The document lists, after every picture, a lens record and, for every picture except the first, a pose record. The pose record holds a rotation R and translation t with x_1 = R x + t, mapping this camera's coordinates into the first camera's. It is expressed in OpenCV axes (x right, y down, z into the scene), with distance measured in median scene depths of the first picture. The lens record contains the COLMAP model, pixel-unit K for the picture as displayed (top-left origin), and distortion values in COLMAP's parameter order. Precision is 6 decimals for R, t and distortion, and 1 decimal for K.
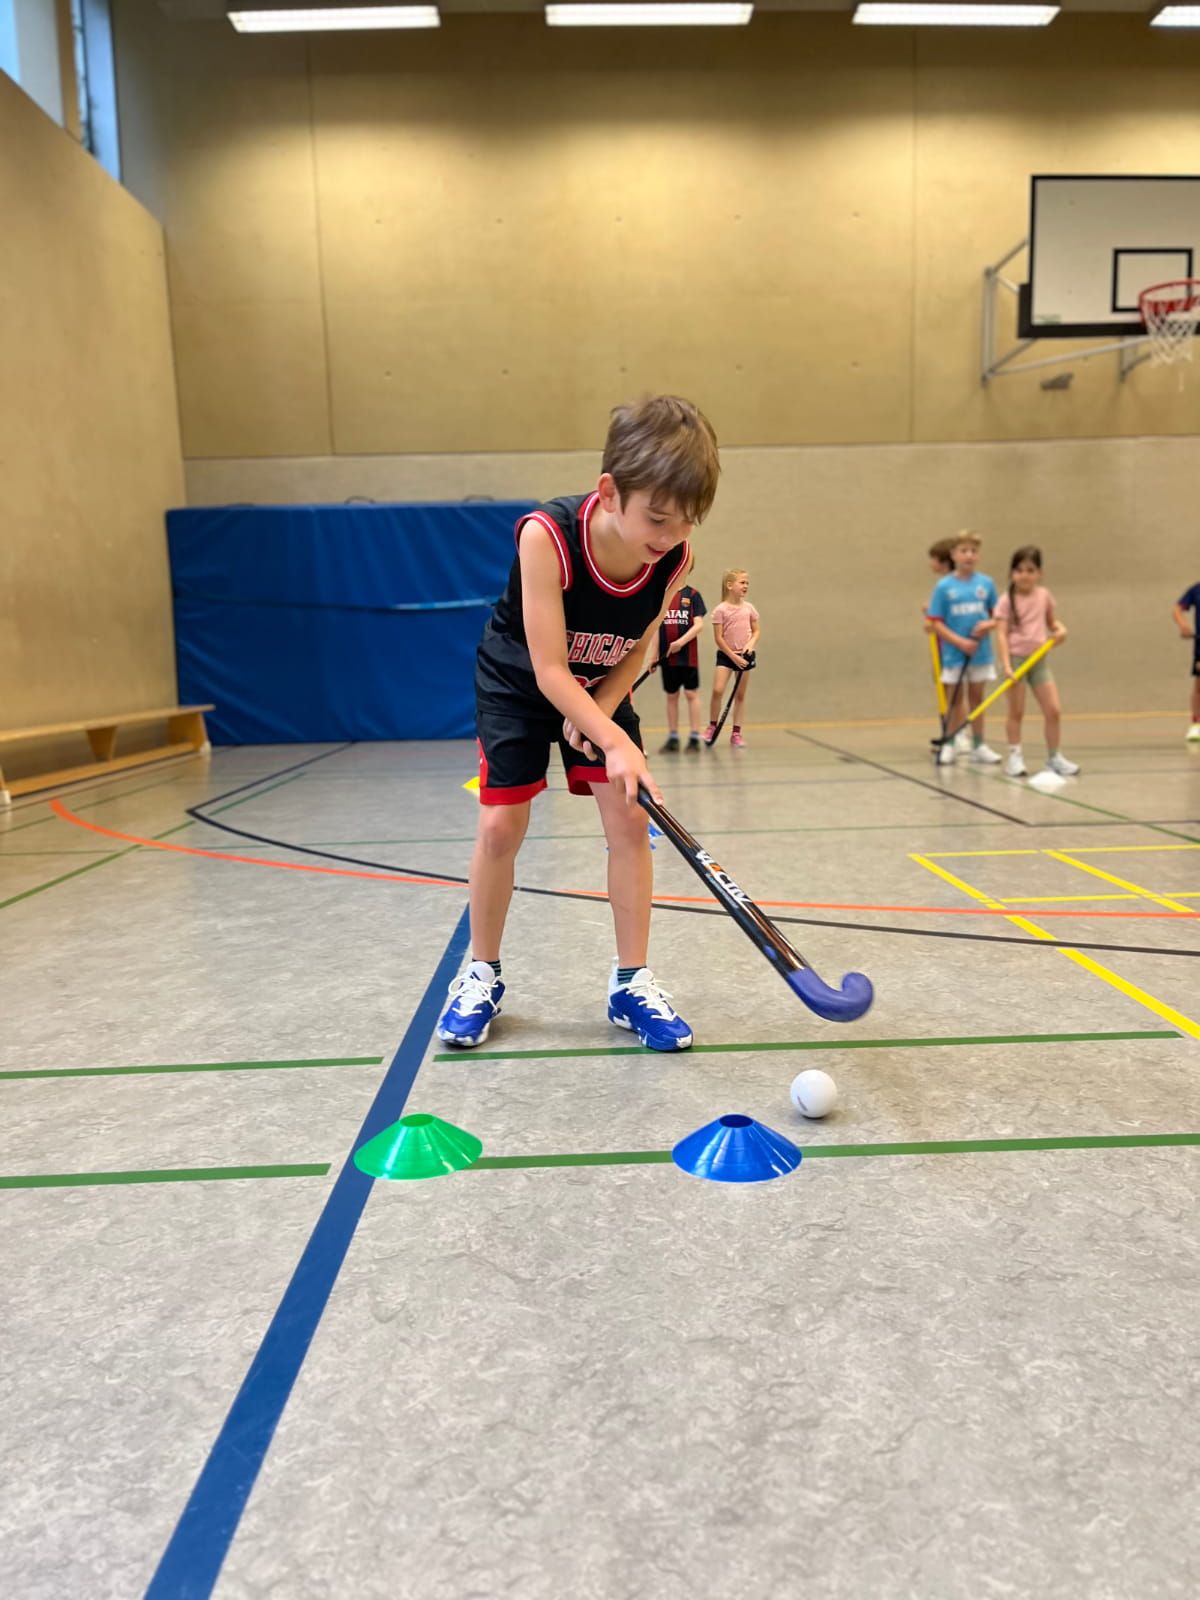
lens RADIAL K [[1182.1, 0, 628.8], [0, 1182.1, 820.9], [0, 0, 1]] dist [0.024474, -0.039425]
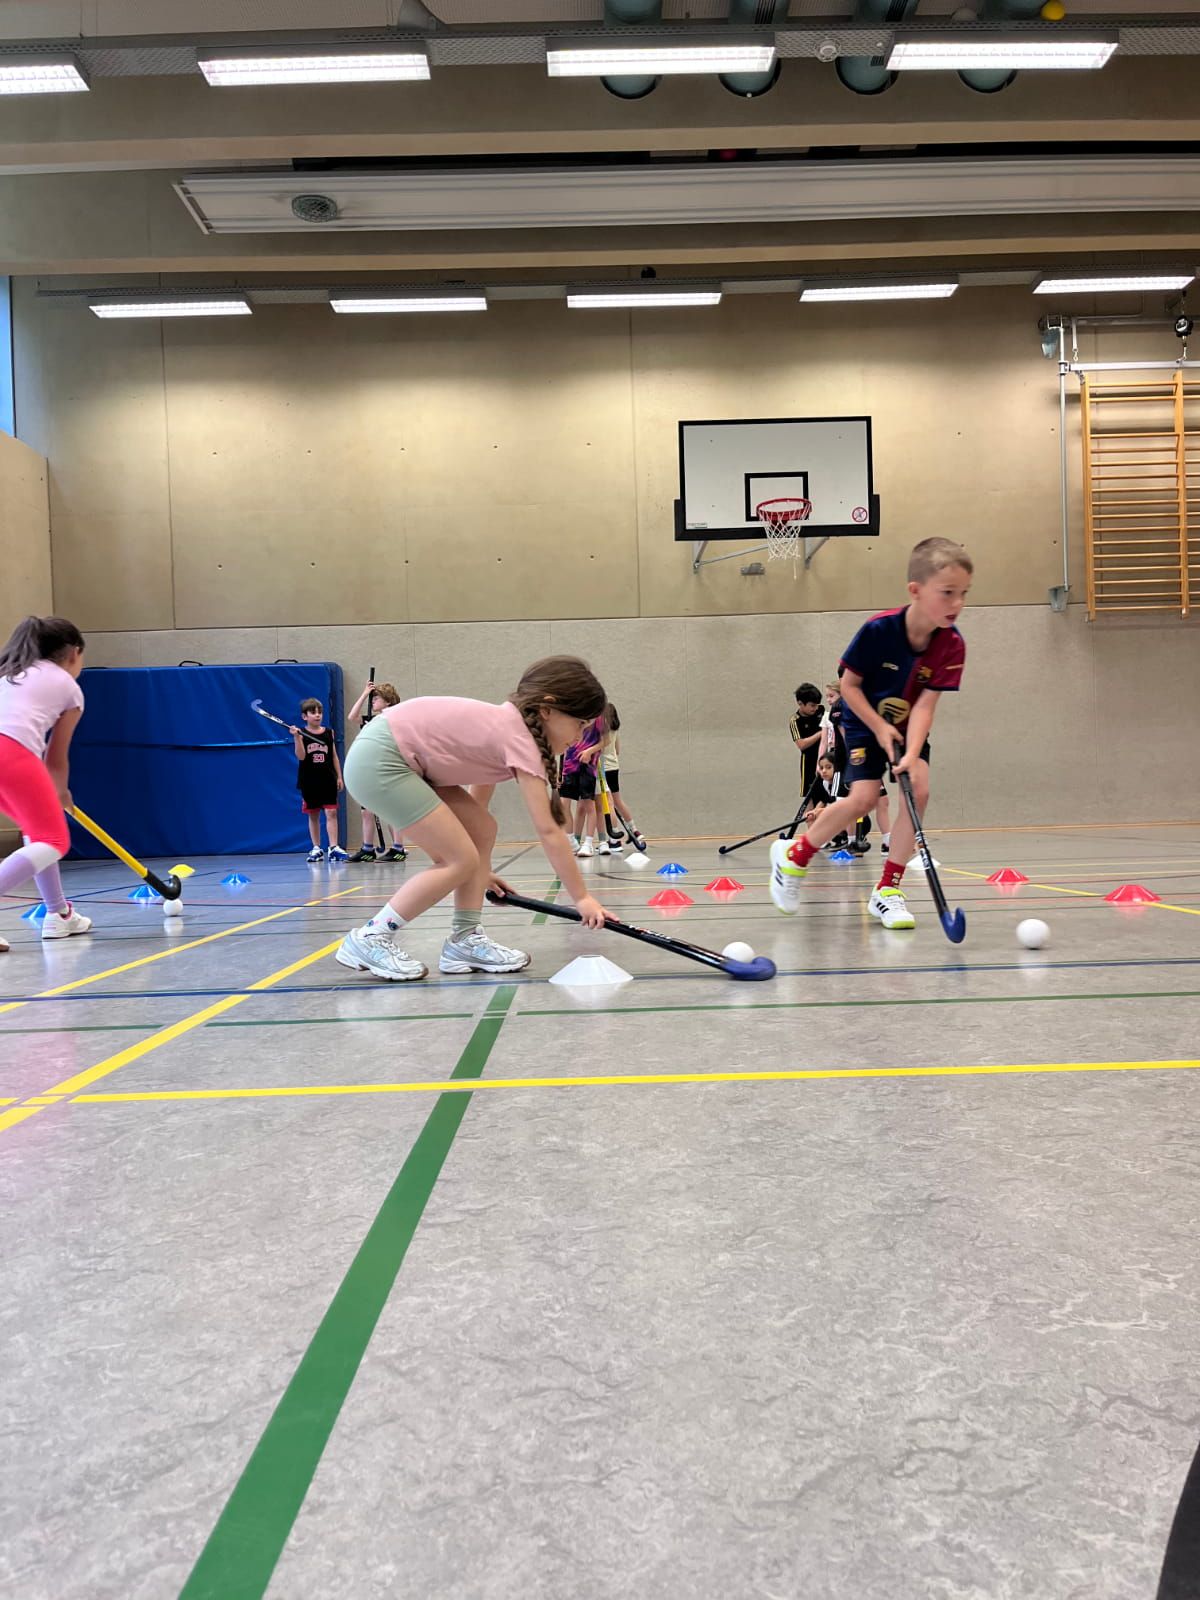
lens RADIAL K [[1205.2, 0, 600.9], [0, 1205.2, 799.1], [0, 0, 1]] dist [0.065071, -0.079586]
pose [[0.999408, -0.003056, -0.034265, 0.250043], [-0.002077, 0.988871, -0.148763, 0.060538], [0.034338, 0.148746, 0.988279, -0.231214]]
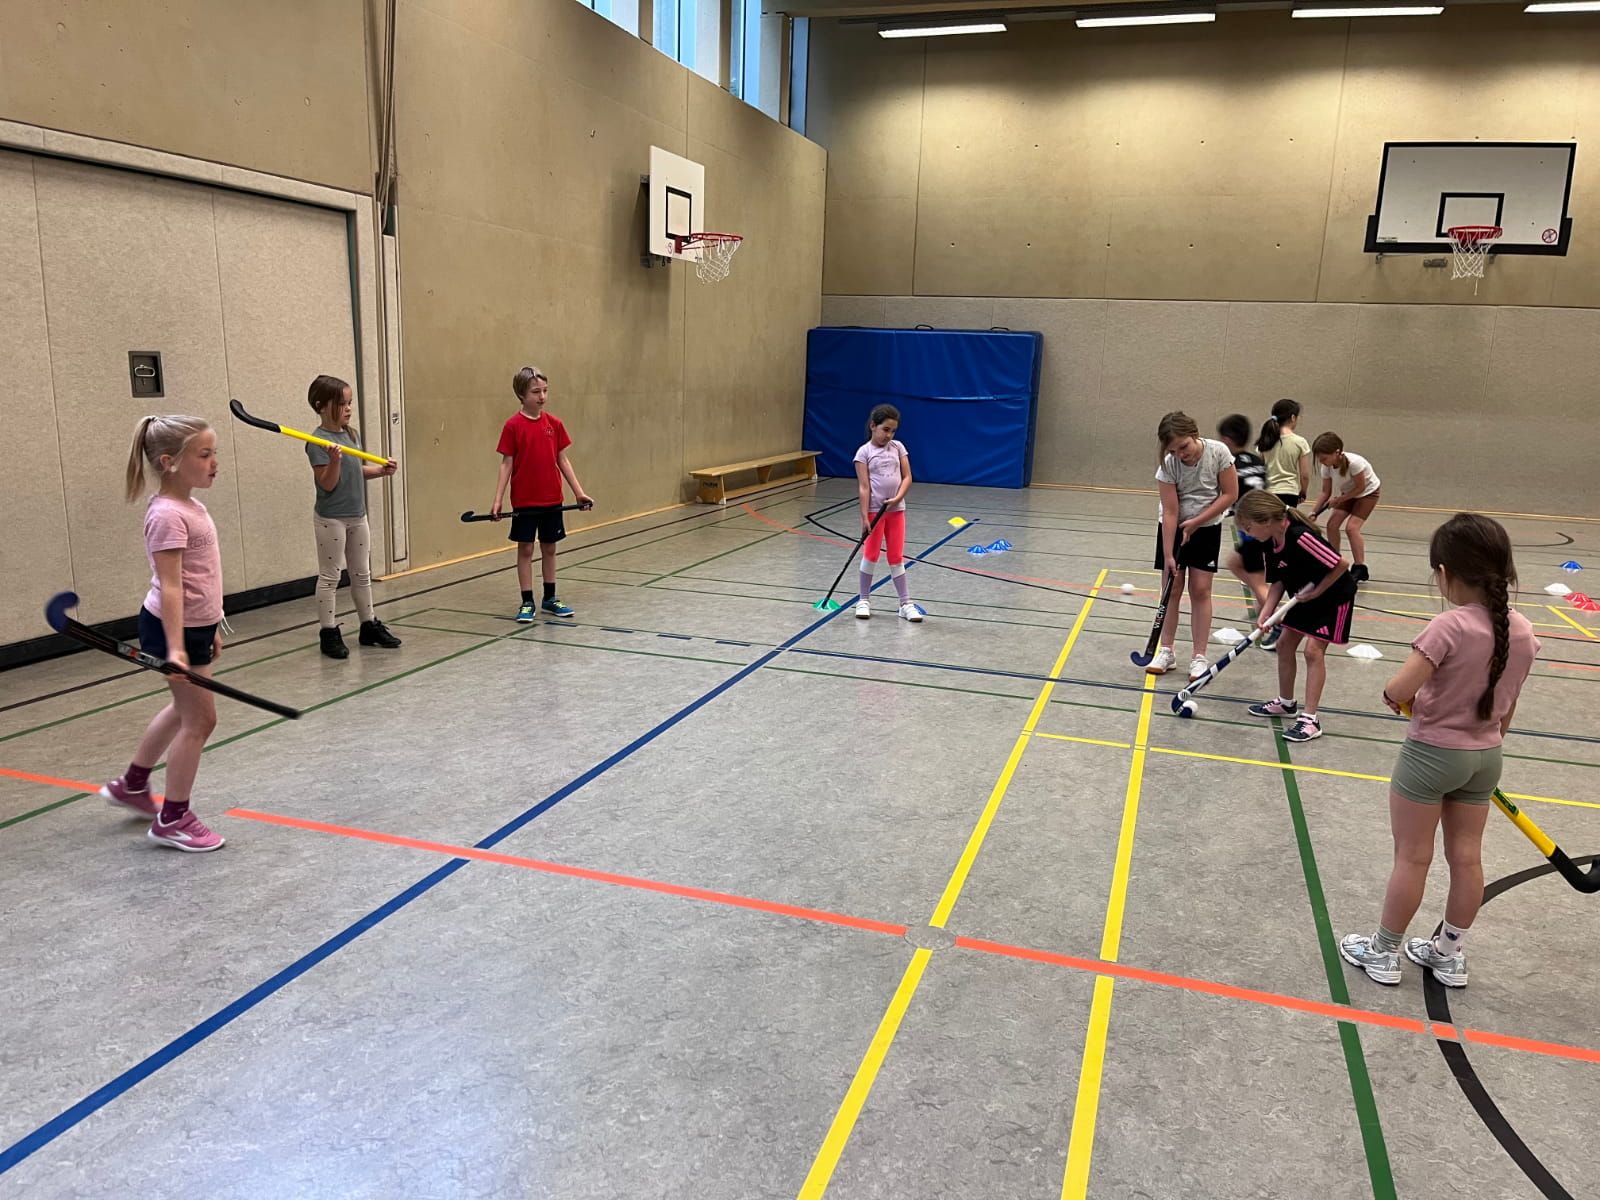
lens RADIAL K [[1205.2, 0, 806.1], [0, 1205.2, 604.0], [0, 0, 1]] dist [0.065071, -0.079586]
pose [[0.936860, 0.128637, -0.325186, 0.195837], [-0.111872, 0.991267, 0.069820, -0.001167], [0.331328, -0.029032, 0.943069, -0.576565]]
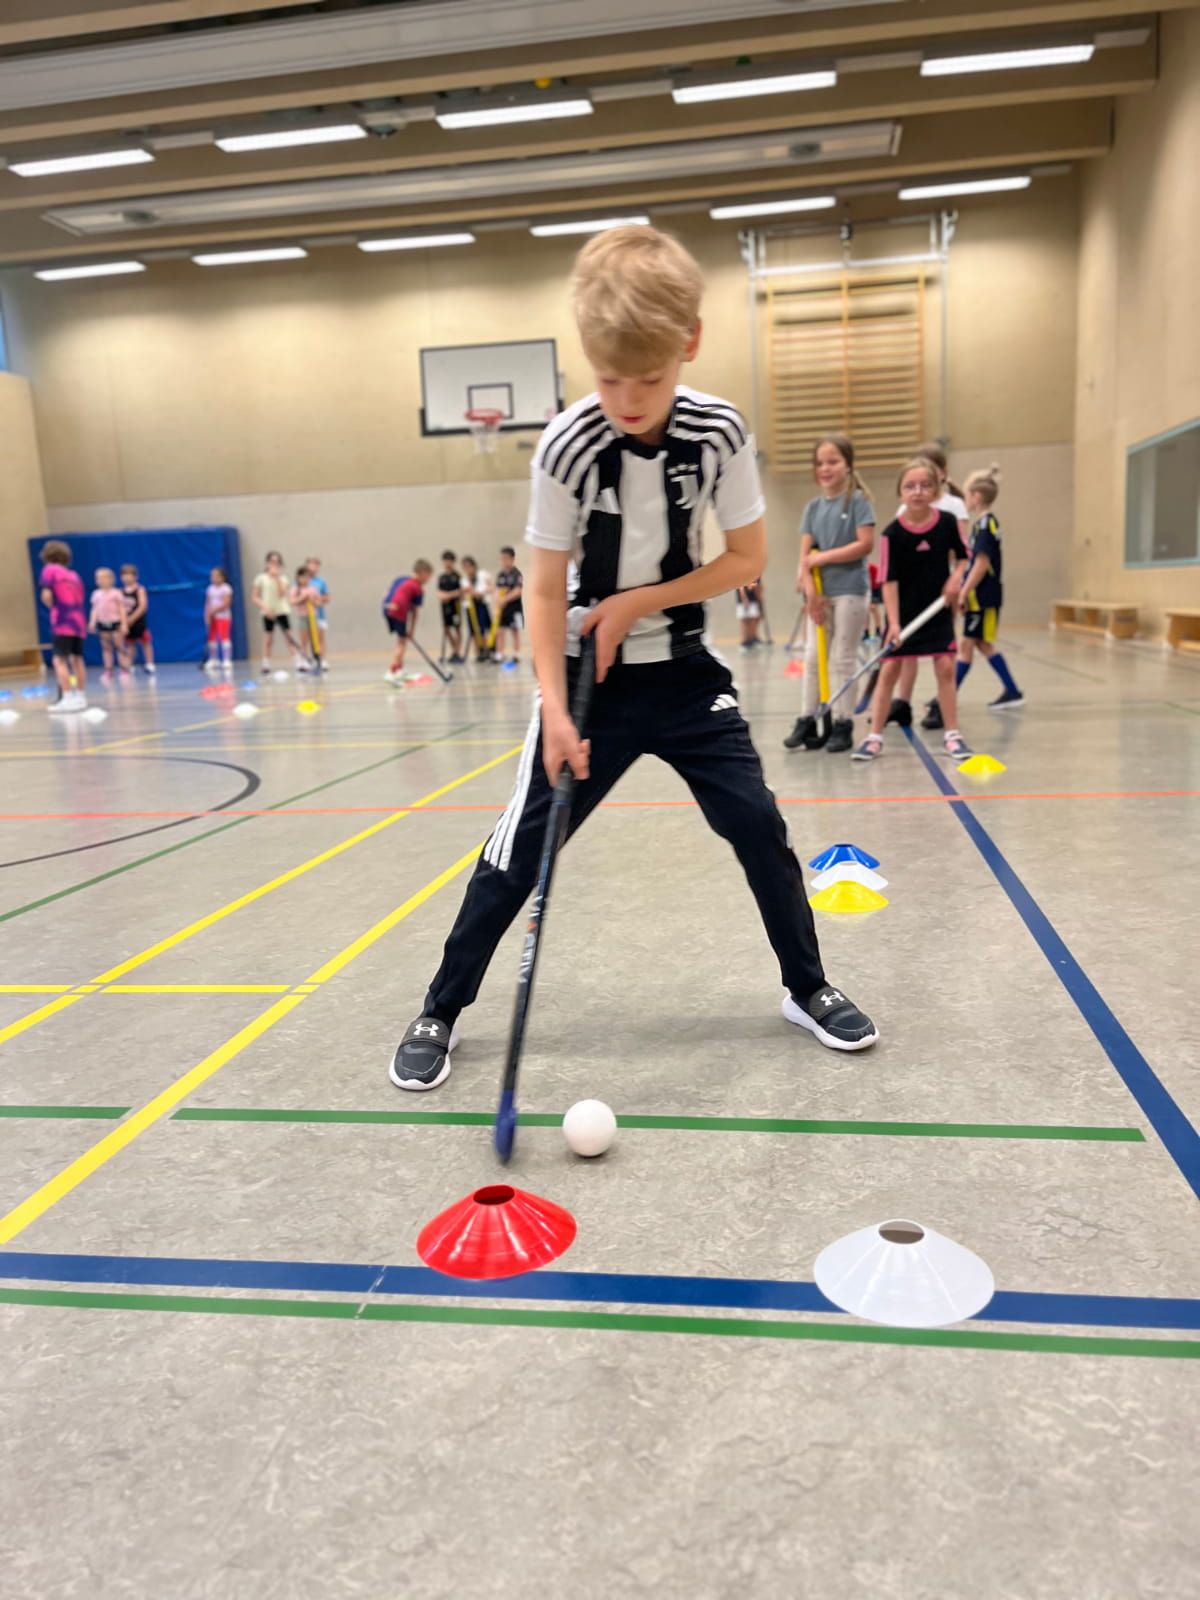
lens RADIAL K [[1205.2, 0, 614.2], [0, 1205.2, 797.0], [0, 0, 1]] dist [0.065071, -0.079586]
pose [[0.980125, 0.015685, -0.197760, 0.850403], [-0.010281, 0.999546, 0.028322, 0.074206], [0.198114, -0.025726, 0.979841, -0.662255]]
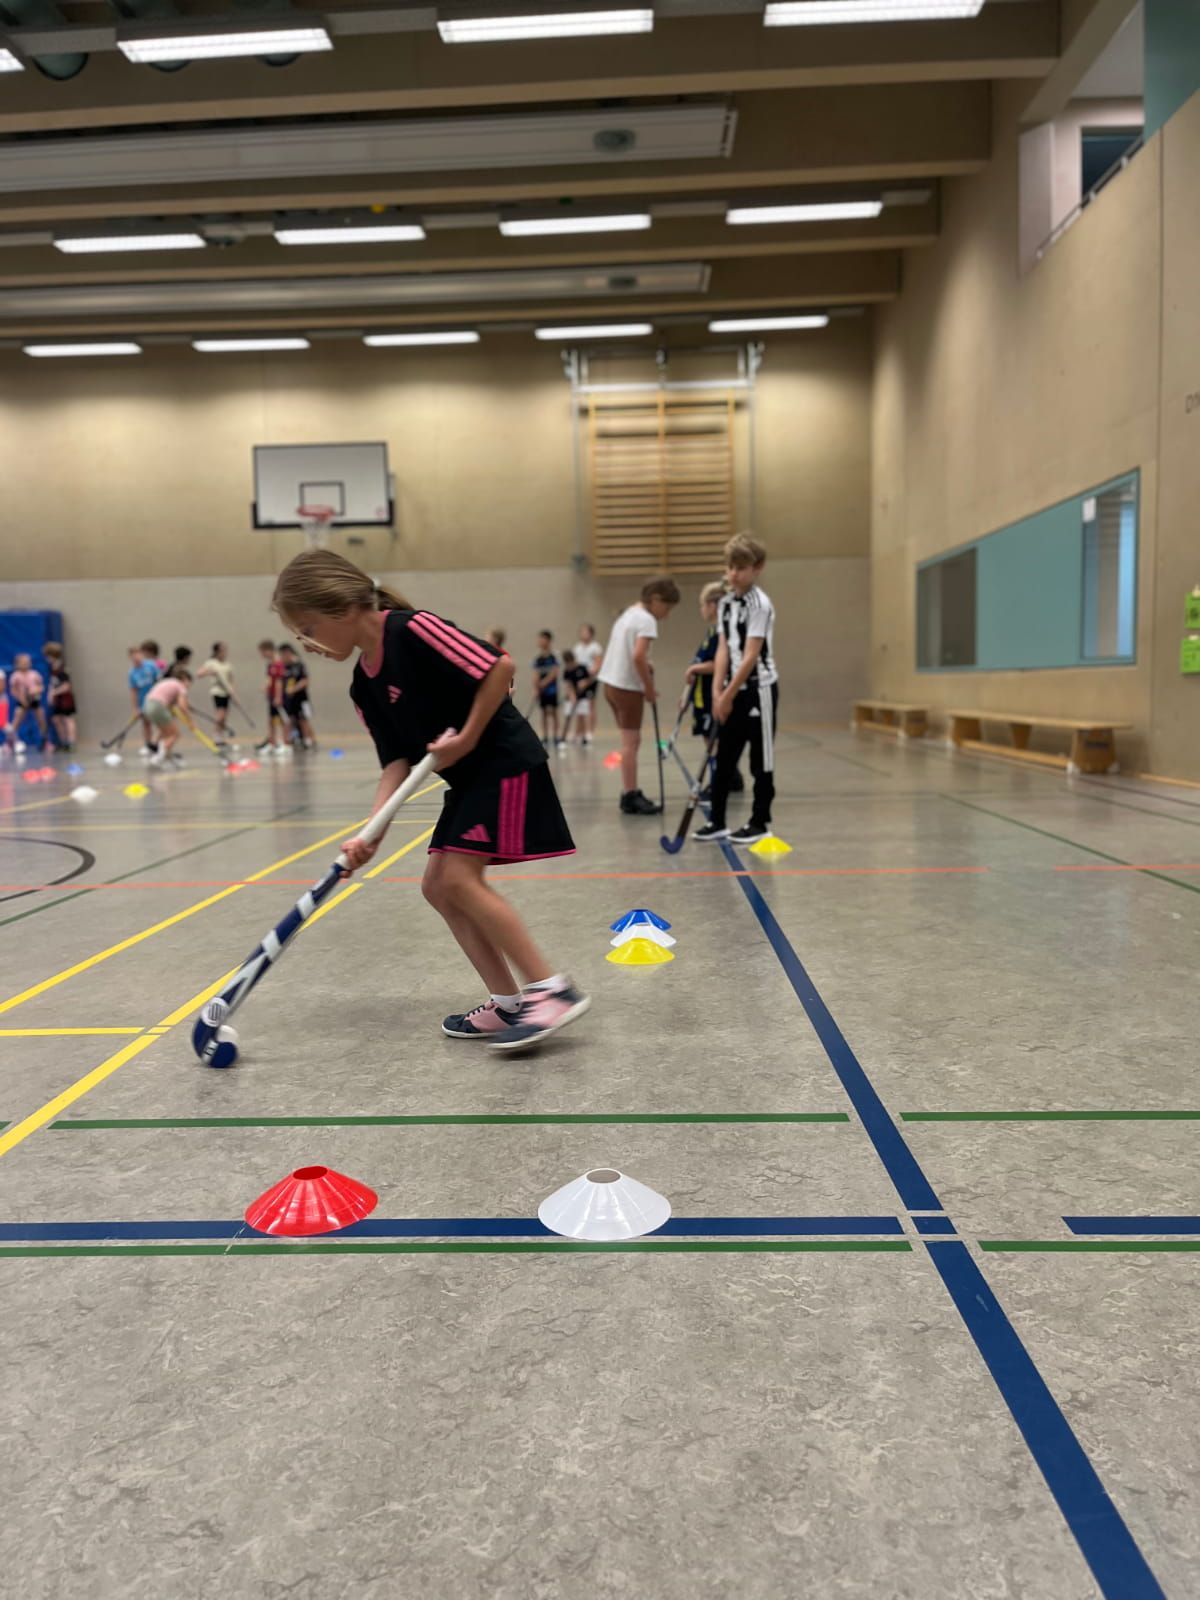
lens RADIAL K [[1205.2, 0, 564.5], [0, 1205.2, 804.7], [0, 0, 1]] dist [0.065071, -0.079586]
pose [[0.995166, 0.012560, -0.097396, 0.858626], [-0.016729, 0.998973, -0.042106, 0.078963], [0.096767, 0.043532, 0.994355, -0.699729]]
